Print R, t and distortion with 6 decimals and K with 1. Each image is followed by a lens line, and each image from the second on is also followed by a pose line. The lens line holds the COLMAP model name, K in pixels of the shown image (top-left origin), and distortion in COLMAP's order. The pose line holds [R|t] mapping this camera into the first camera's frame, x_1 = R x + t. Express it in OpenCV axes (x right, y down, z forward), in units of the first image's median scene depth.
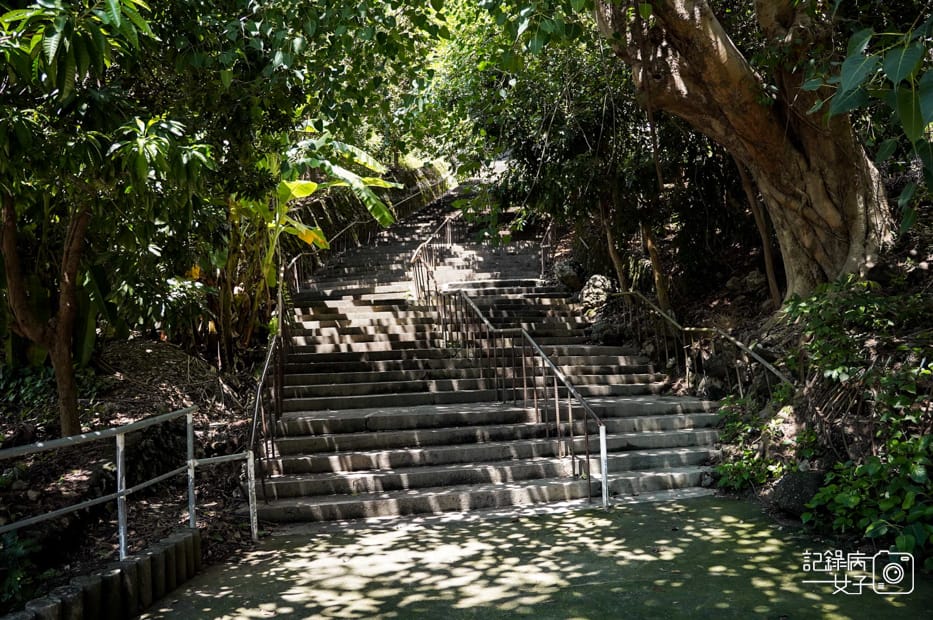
lens RADIAL K [[742.2, 0, 466.7], [0, 742.2, 308.4], [0, 0, 1]] dist [-0.001221, -0.000013]
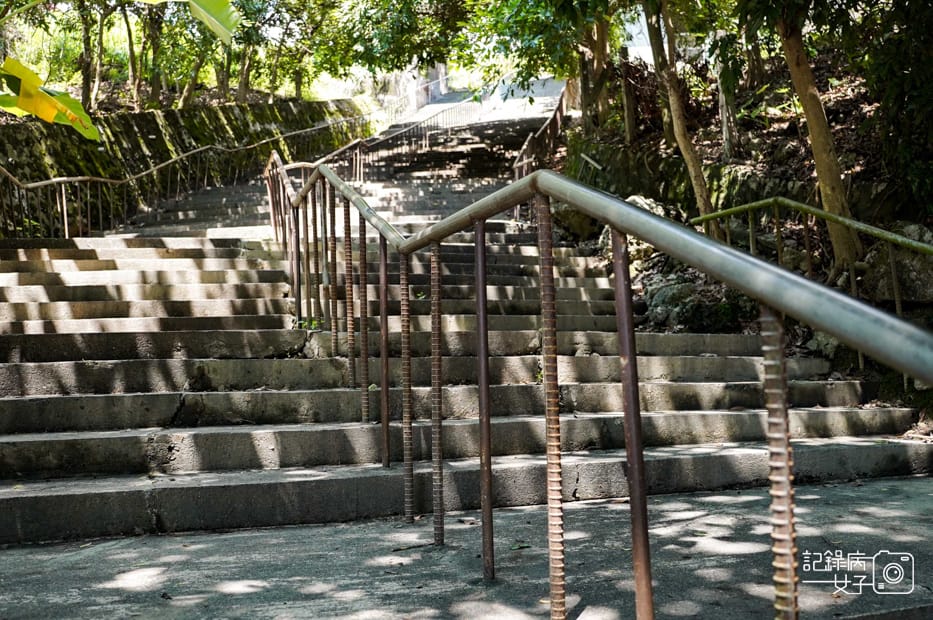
lens RADIAL K [[807.8, 0, 466.9], [0, 807.8, 311.3], [0, 0, 1]] dist [0.003884, -0.000604]
pose [[0.997093, 0.016700, 0.074337, 0.025186], [-0.016218, 0.999843, -0.007085, 0.035919], [-0.074444, 0.005859, 0.997208, 0.469980]]
